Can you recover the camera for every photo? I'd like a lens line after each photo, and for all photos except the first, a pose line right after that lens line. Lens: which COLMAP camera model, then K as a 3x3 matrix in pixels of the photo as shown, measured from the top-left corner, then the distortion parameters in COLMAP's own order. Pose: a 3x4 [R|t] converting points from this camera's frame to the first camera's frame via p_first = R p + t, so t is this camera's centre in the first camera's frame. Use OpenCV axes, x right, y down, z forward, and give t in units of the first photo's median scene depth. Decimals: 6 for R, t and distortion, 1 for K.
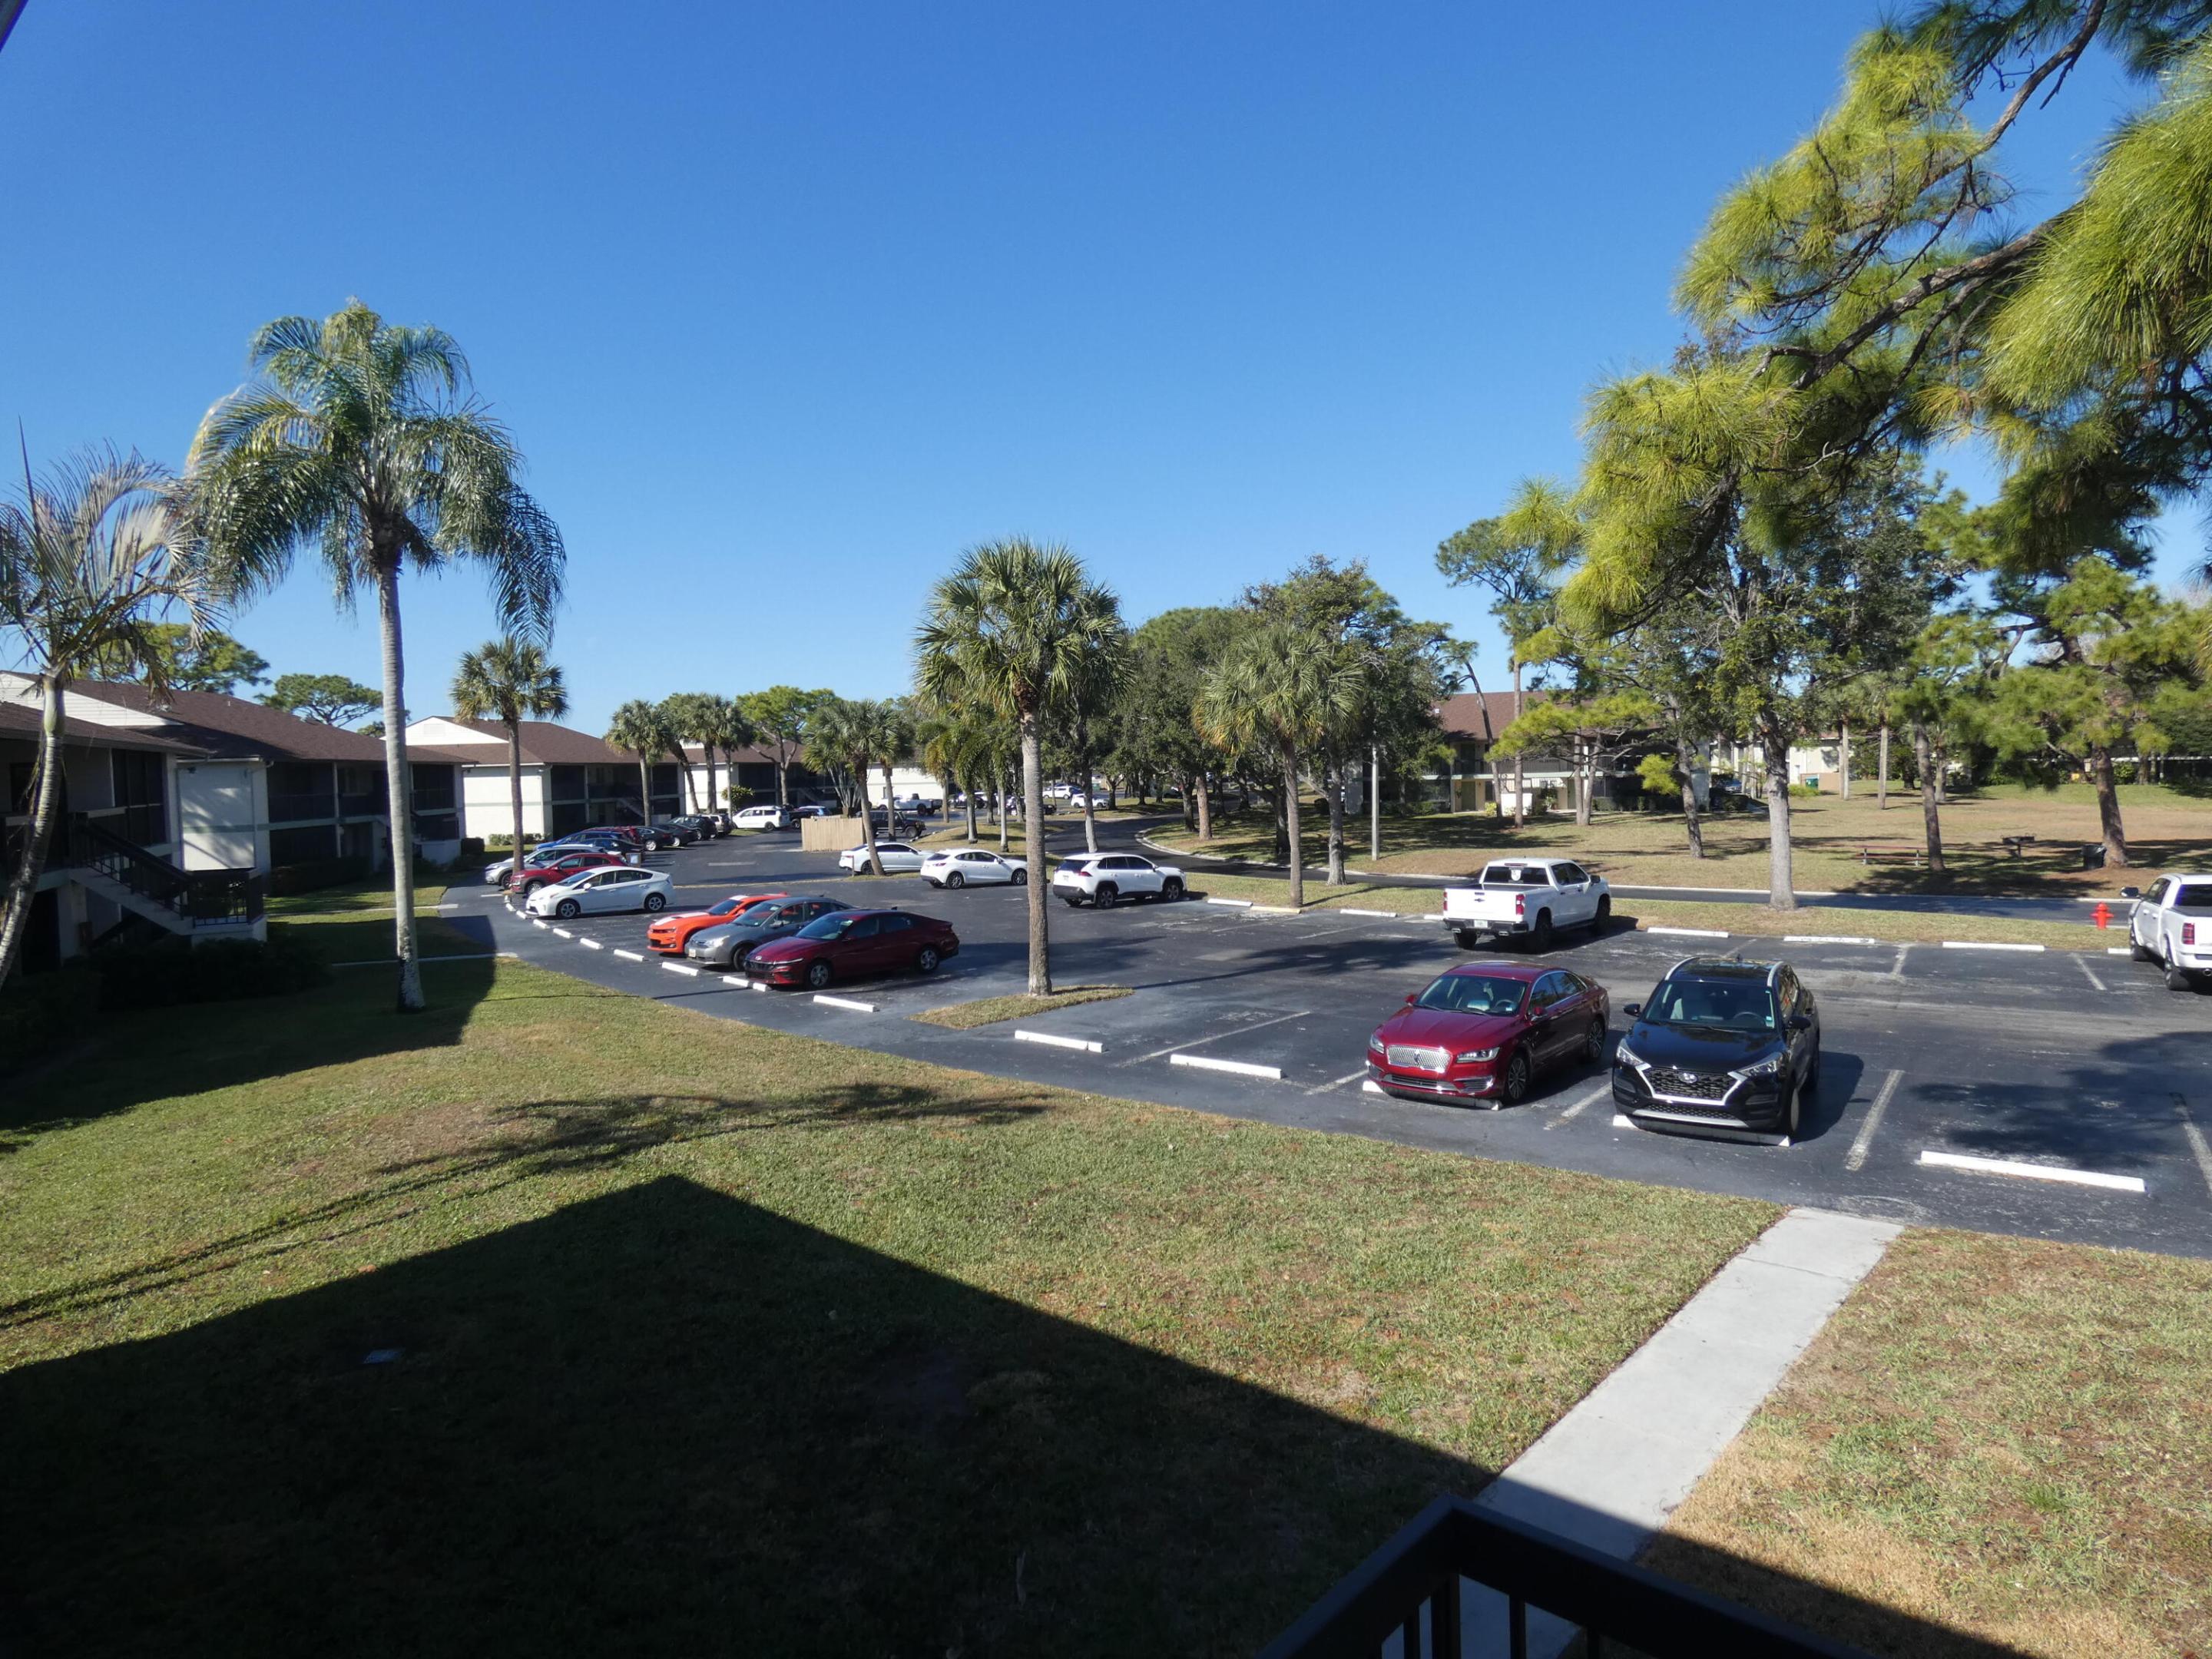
lens RADIAL K [[1315.0, 0, 1106.0], [0, 1315.0, 829.5], [0, 0, 1]] dist [-0.011853, -0.002802]
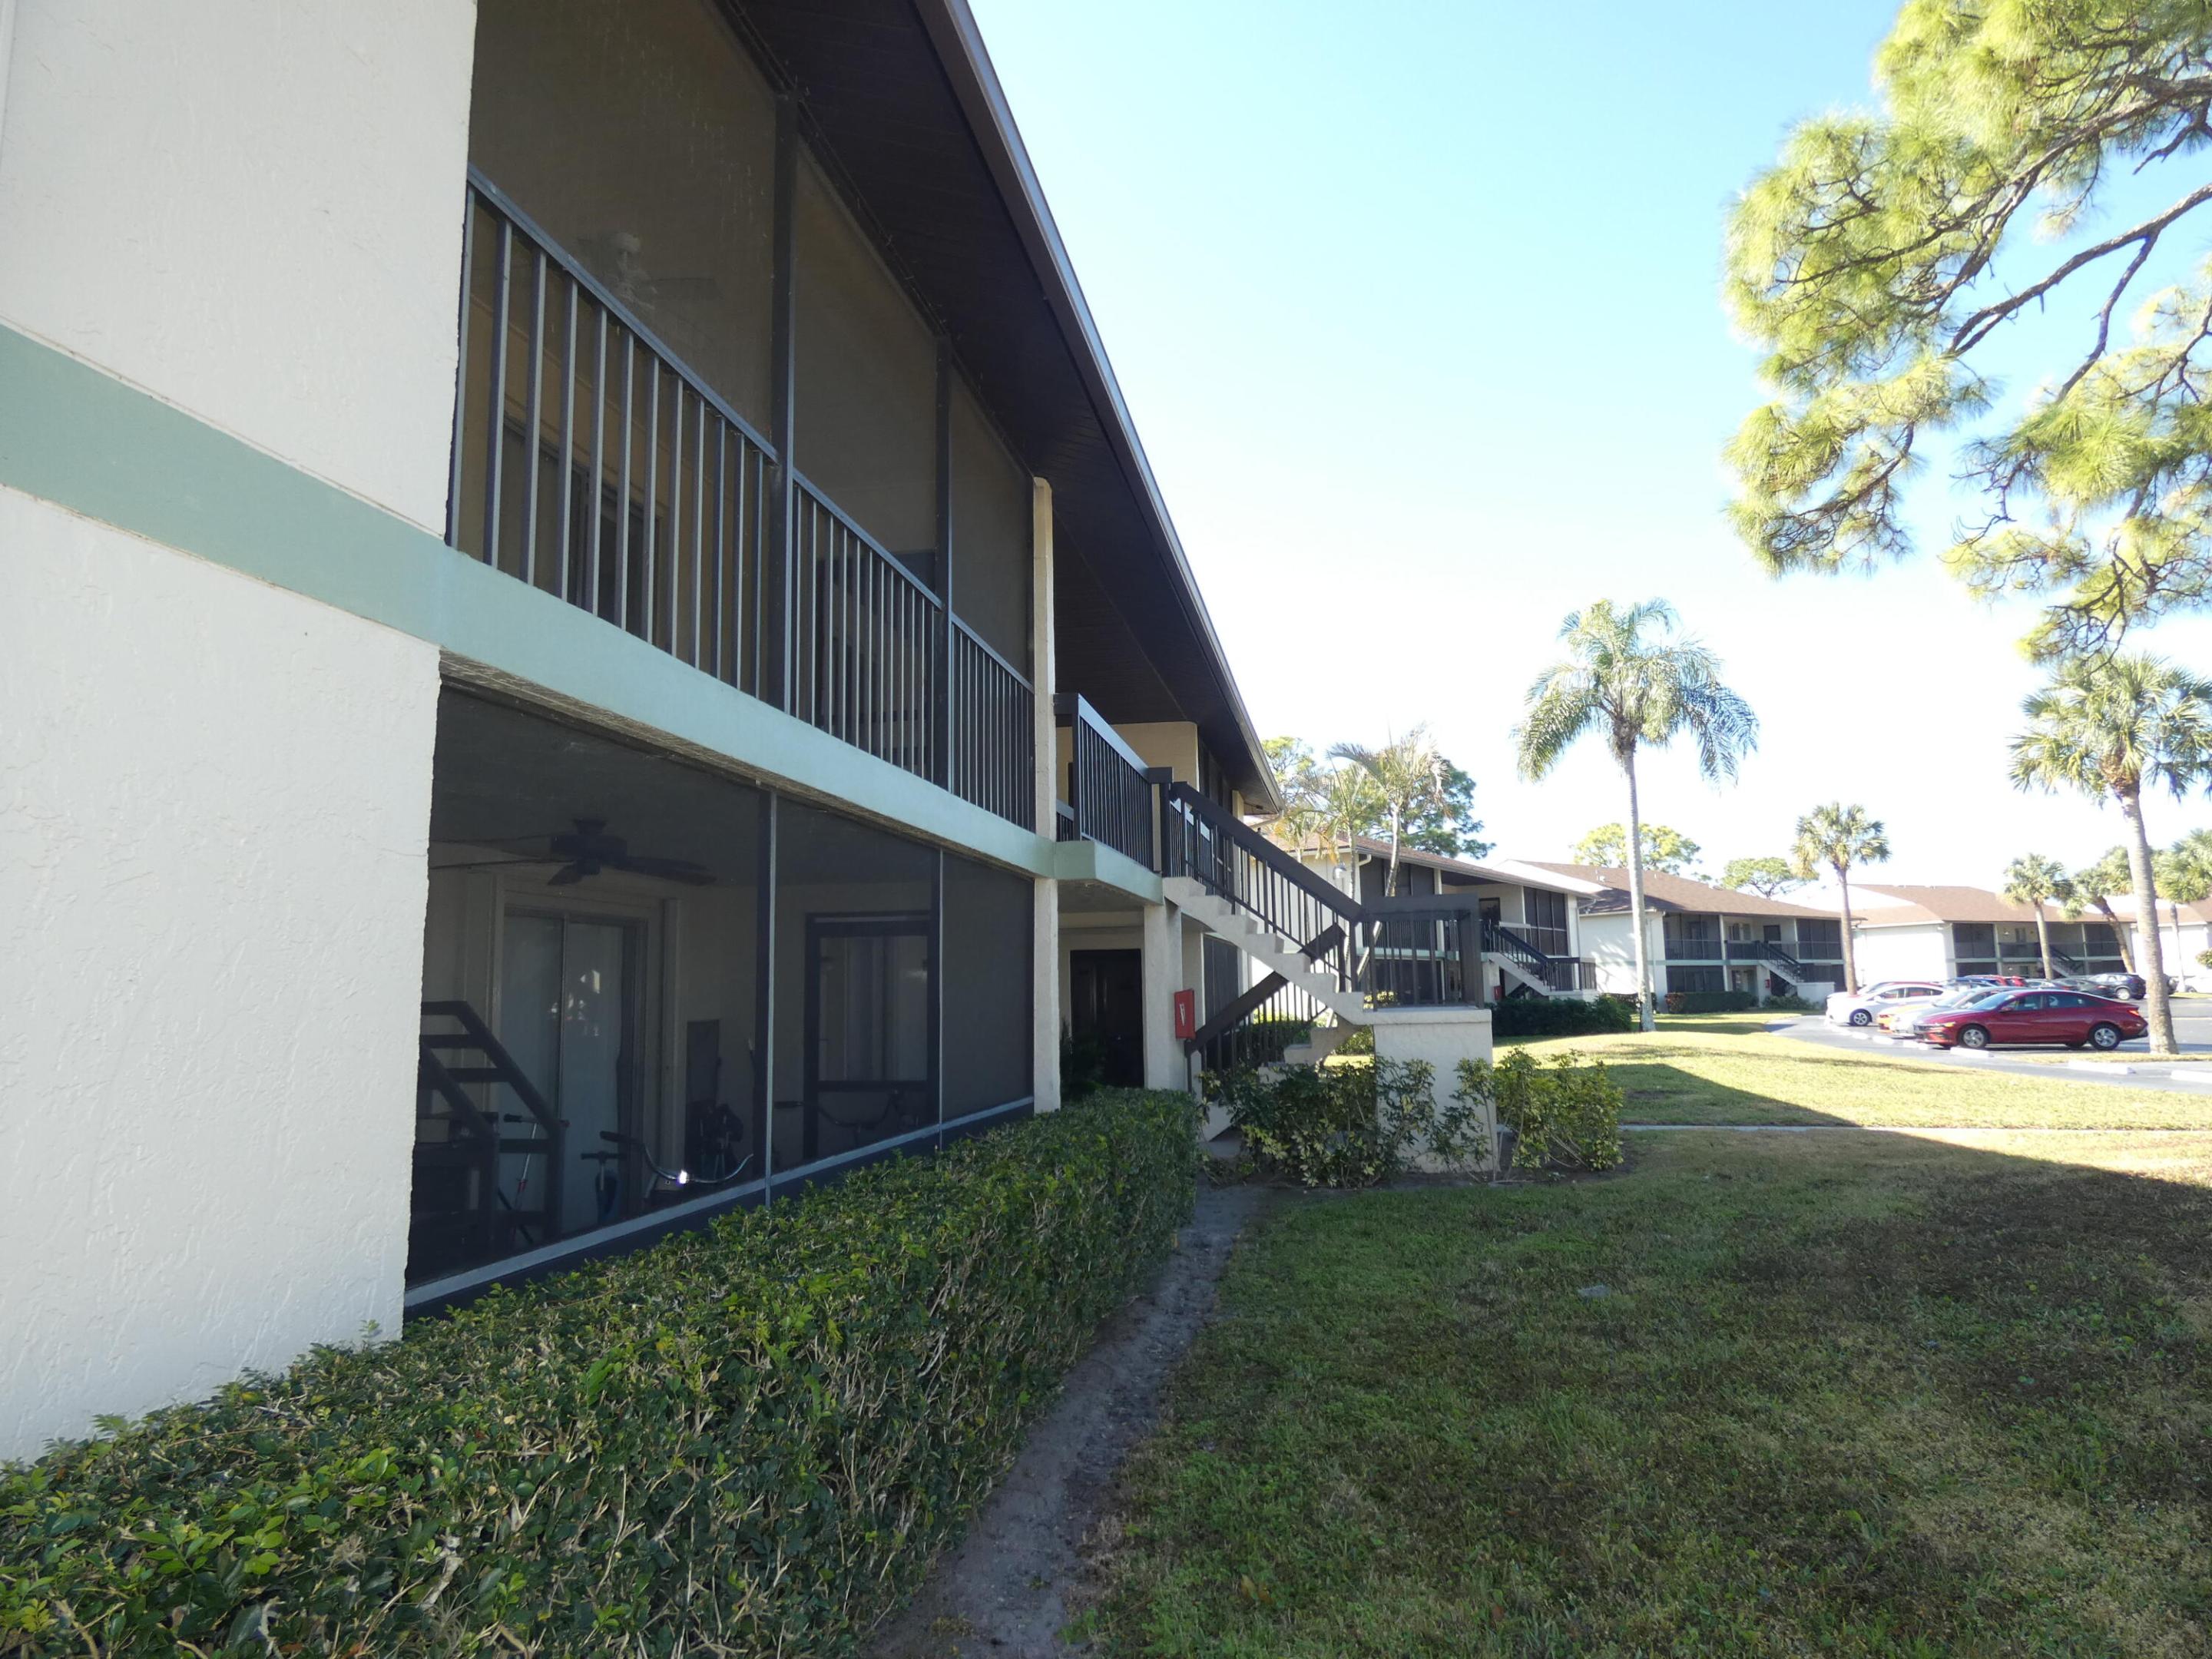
lens RADIAL K [[1323.2, 0, 1109.0], [0, 1323.2, 829.5], [0, 0, 1]] dist [-0.011561, 0.013909]
pose [[0.506086, -0.093079, -0.857446, 0.108504], [-0.034065, 0.991227, -0.127707, 0.026233], [0.861810, 0.093839, 0.498475, -0.072171]]
